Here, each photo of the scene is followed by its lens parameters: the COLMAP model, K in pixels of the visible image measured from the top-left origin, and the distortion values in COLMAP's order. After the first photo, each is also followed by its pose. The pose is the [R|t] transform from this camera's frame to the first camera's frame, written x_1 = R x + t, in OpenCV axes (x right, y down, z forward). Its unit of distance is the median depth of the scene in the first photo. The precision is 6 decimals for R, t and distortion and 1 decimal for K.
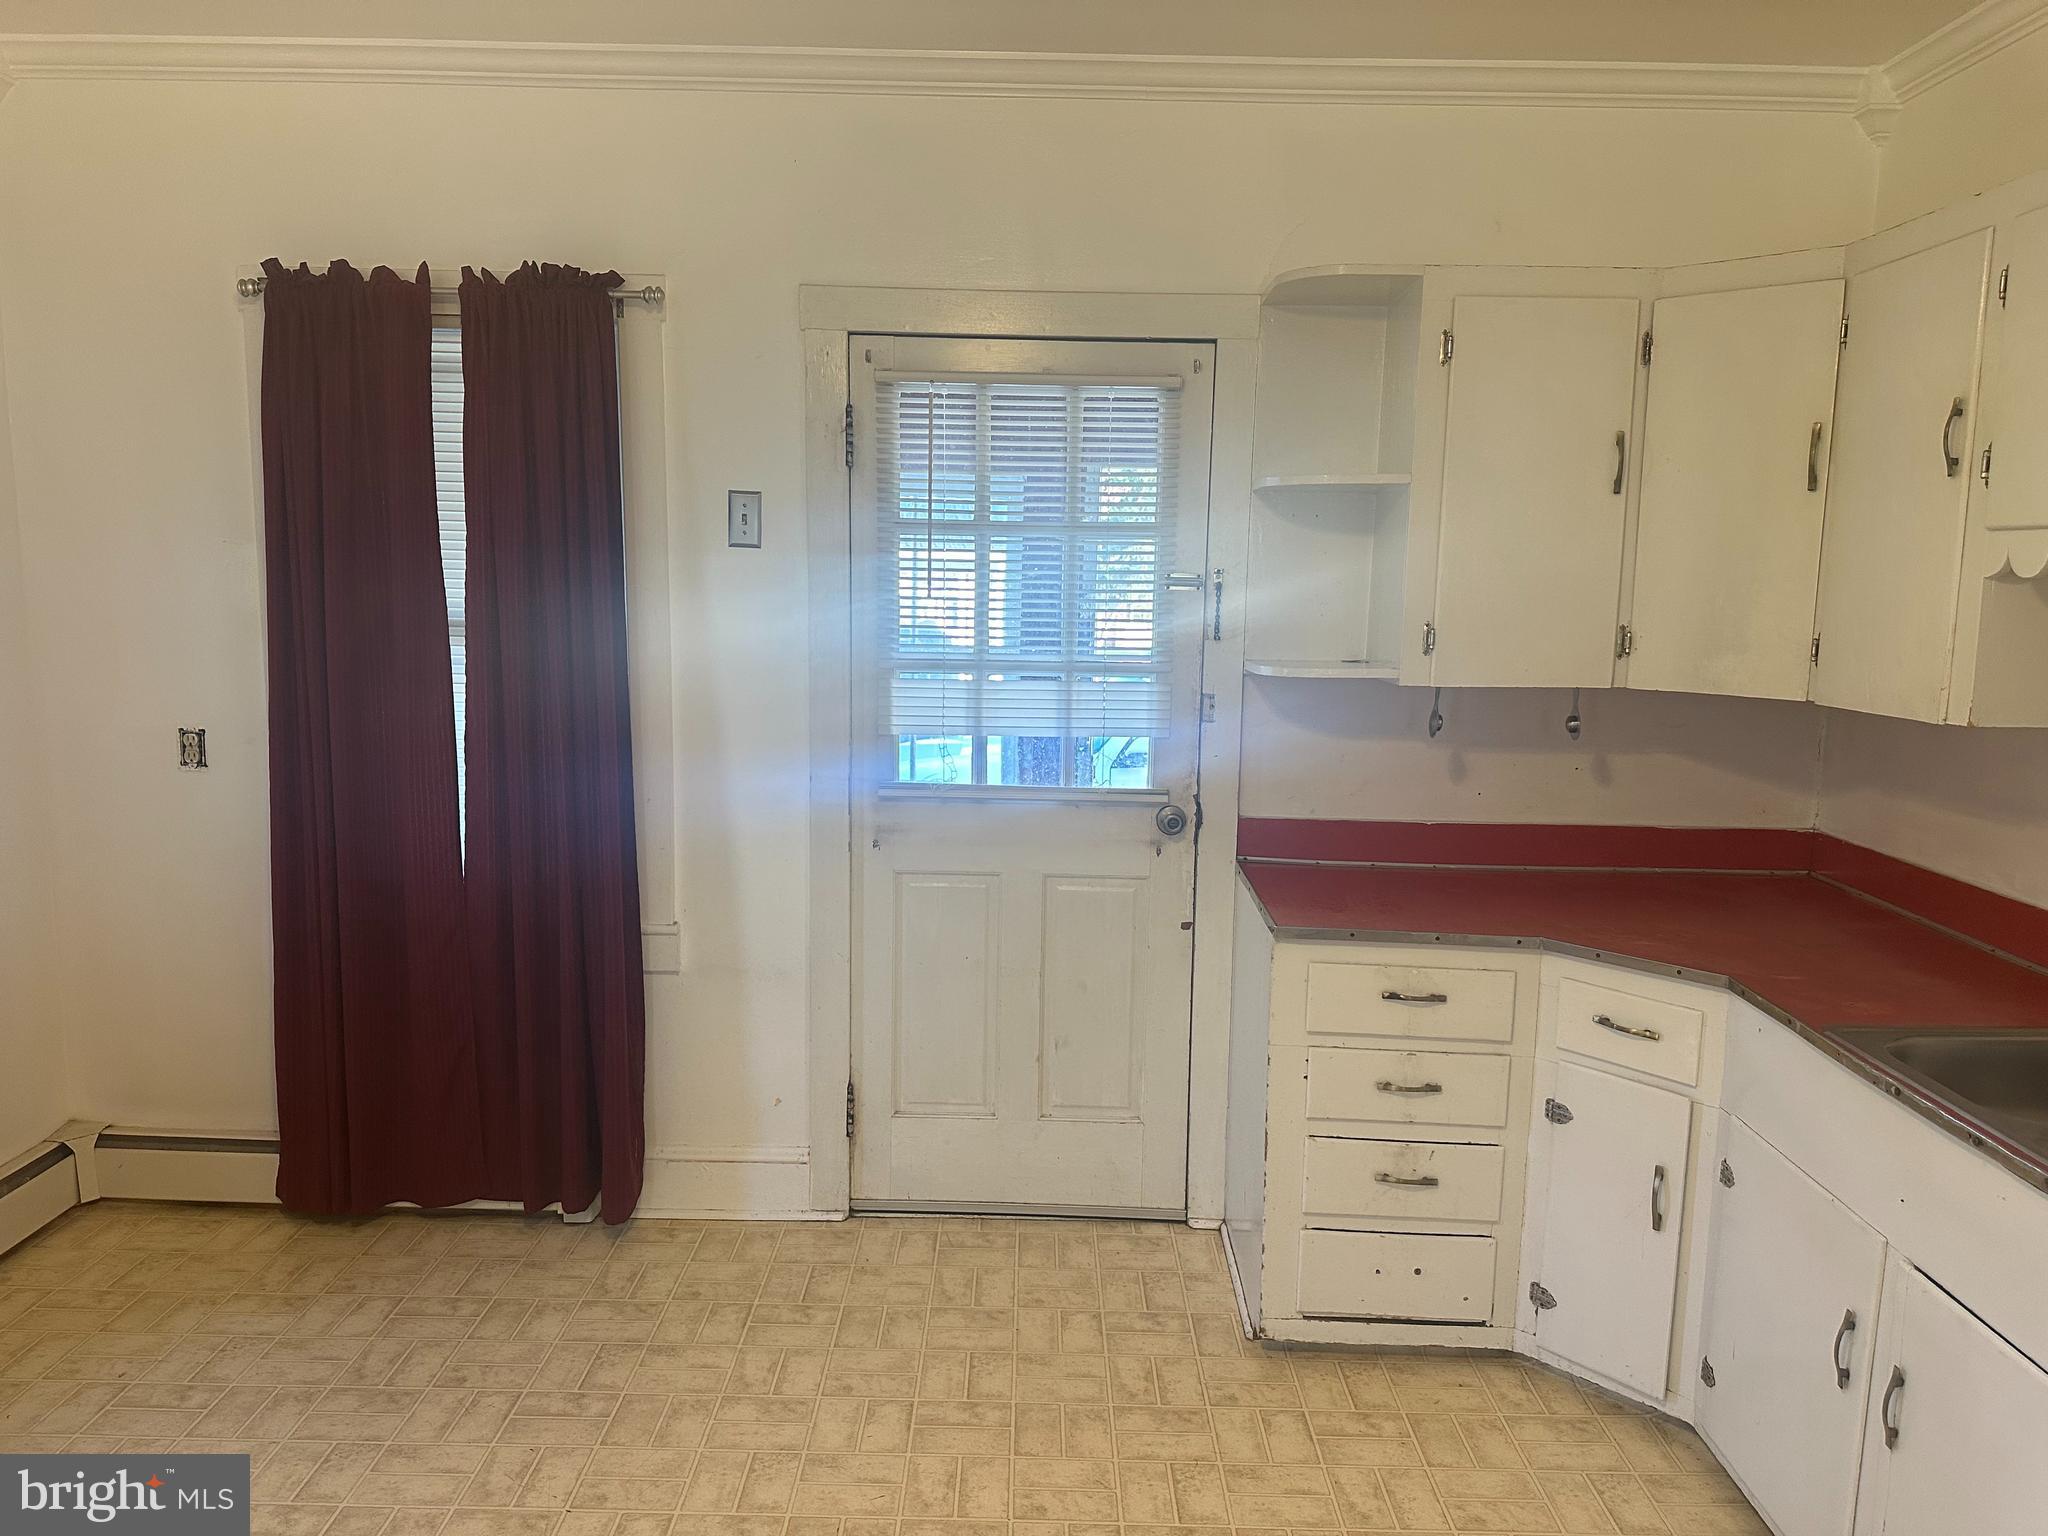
lens RADIAL K [[1468.1, 0, 1037.7], [0, 1468.1, 758.7], [0, 0, 1]] dist [0.054103, -0.046339]
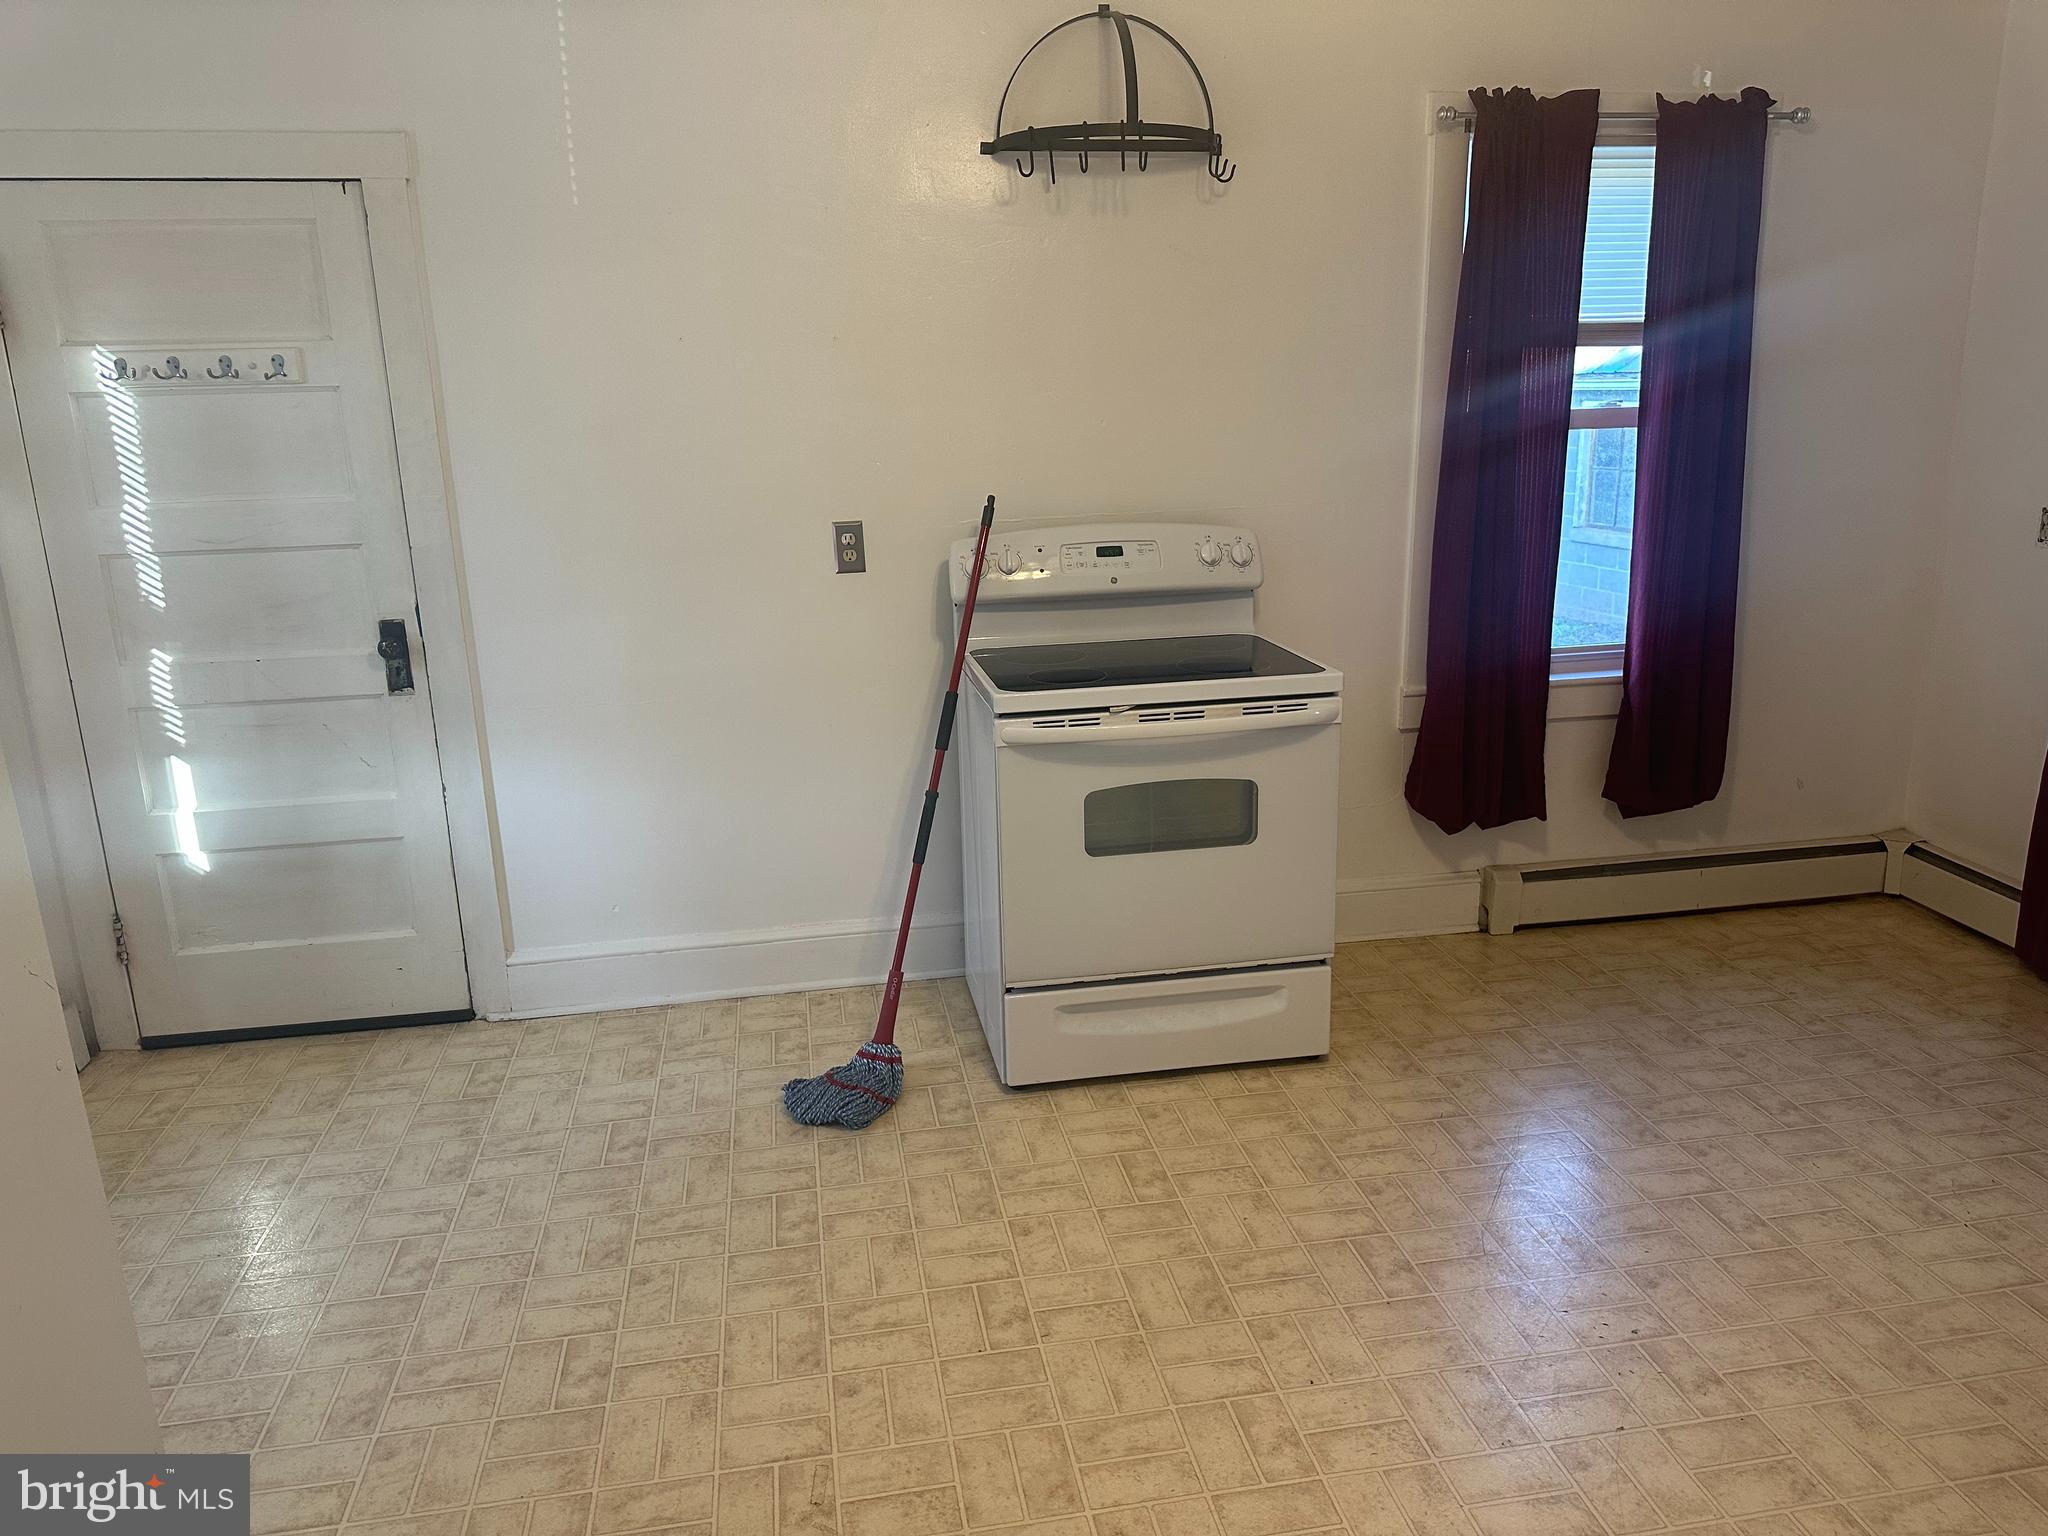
lens RADIAL K [[1468.1, 0, 989.0], [0, 1468.1, 769.0], [0, 0, 1]] dist [0.054103, -0.046339]
pose [[0.141724, 0.222062, -0.964678, 0.309340], [-0.099260, 0.972791, 0.209346, 0.011313], [0.984917, 0.066084, 0.159909, 0.051321]]
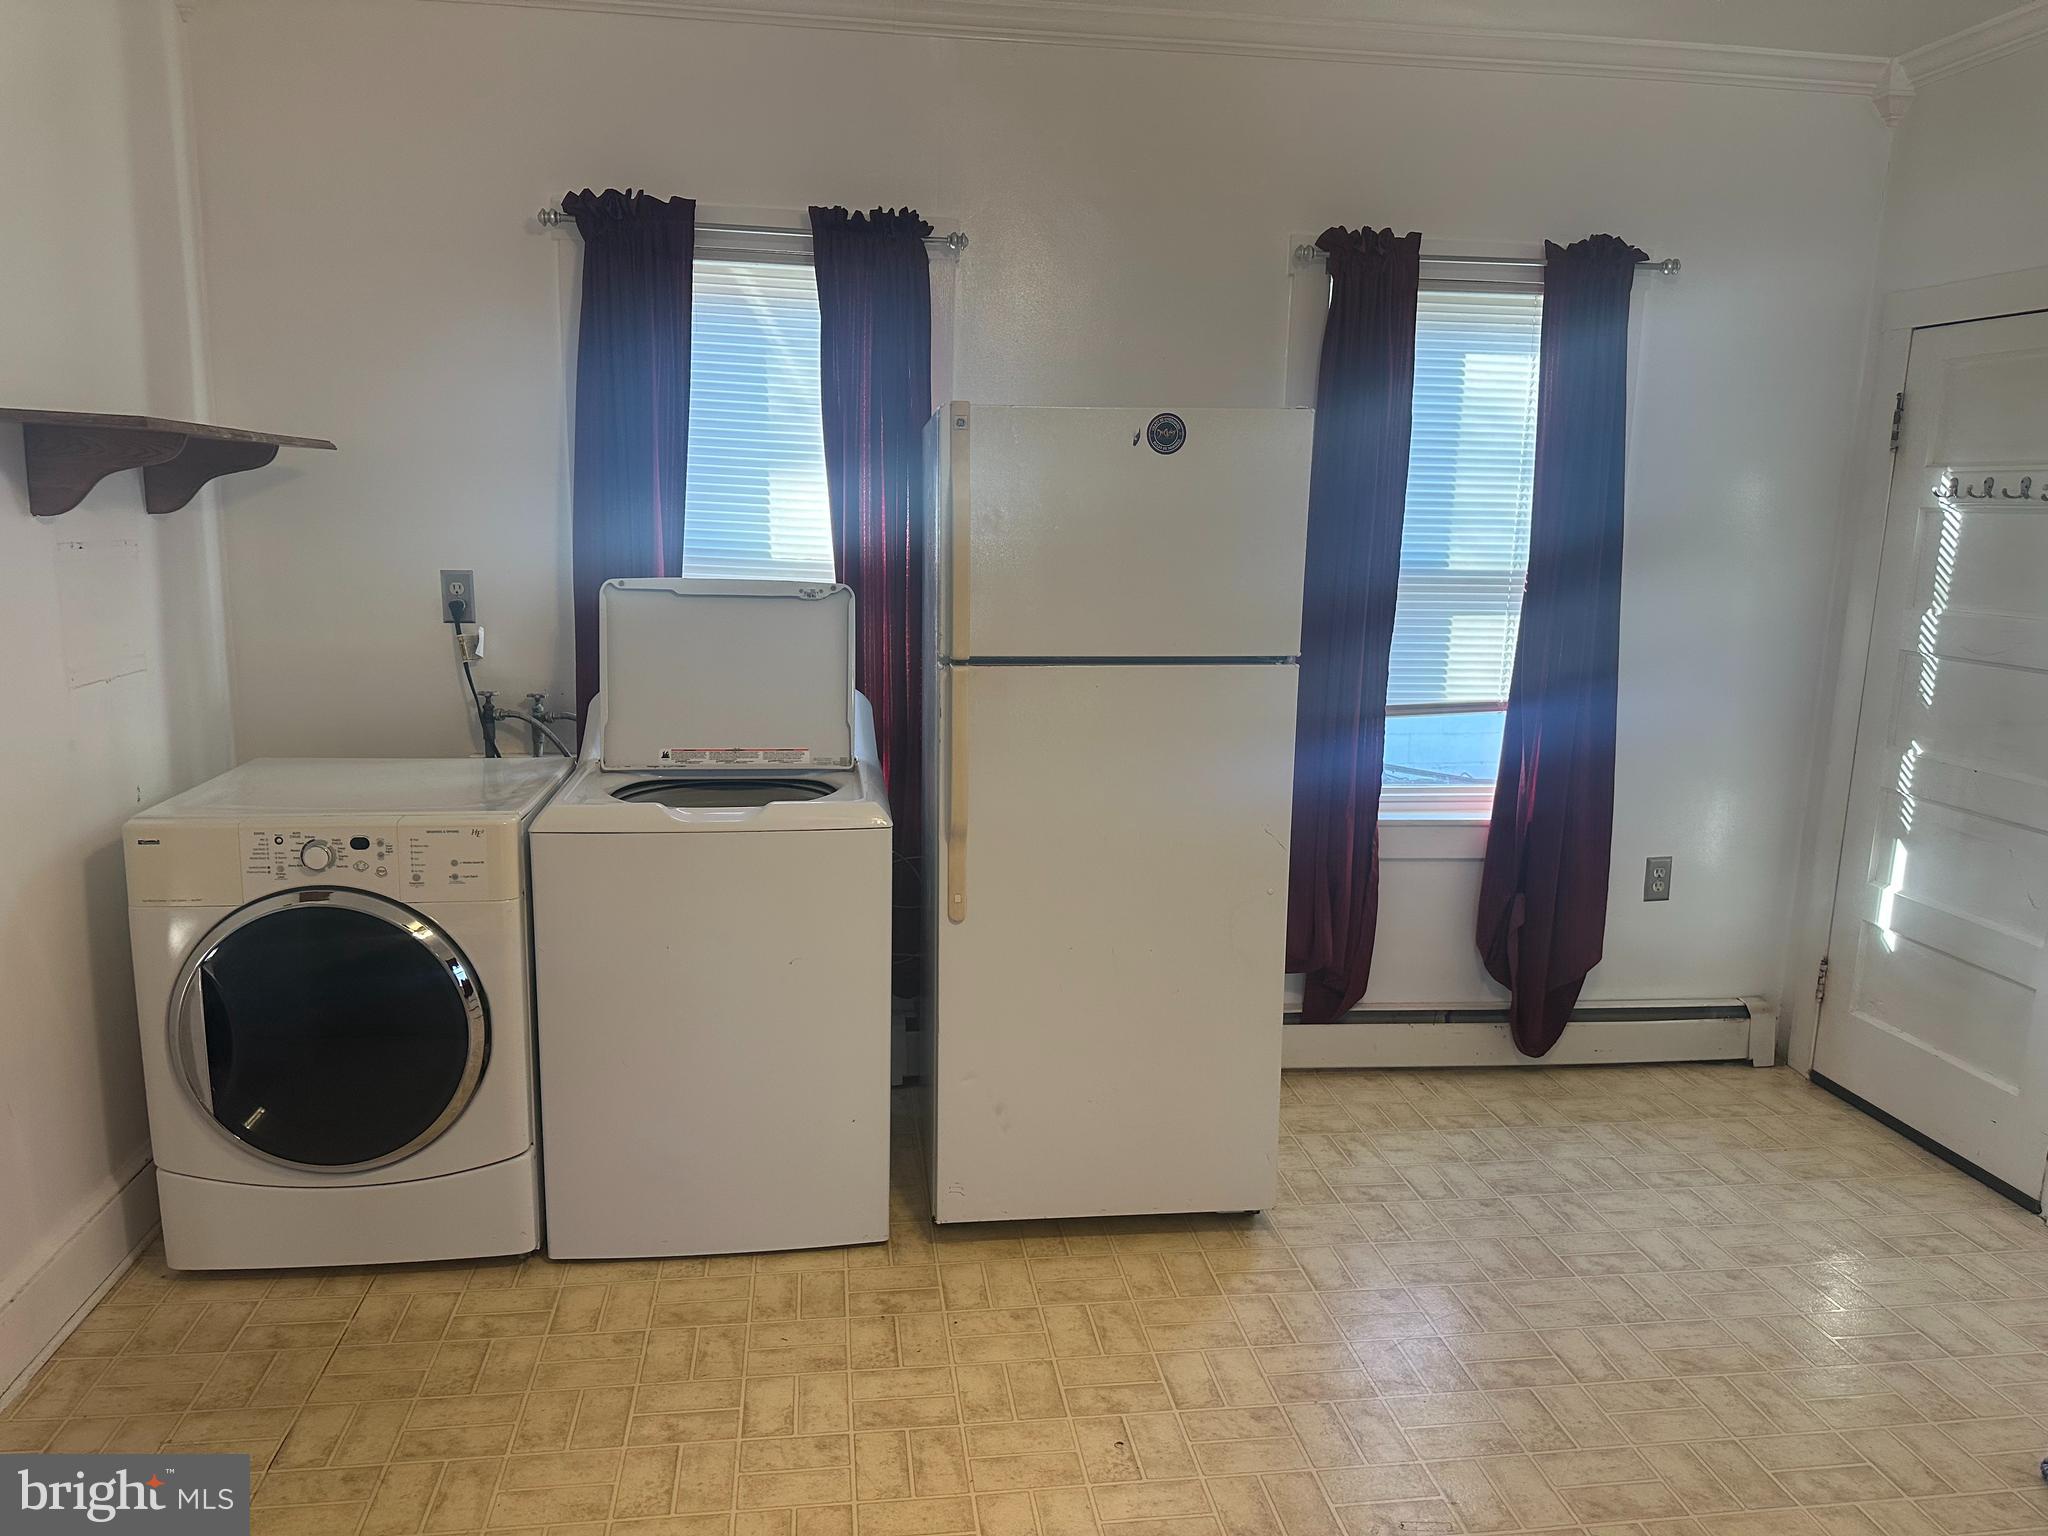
lens RADIAL K [[1468.1, 0, 1033.1], [0, 1468.1, 775.0], [0, 0, 1]] dist [0.054103, -0.046339]
pose [[-0.990079, -0.025341, -0.138208, 0.050704], [-0.067392, 0.948729, 0.308822, -0.066596], [0.123296, 0.315073, -0.941025, 0.576570]]
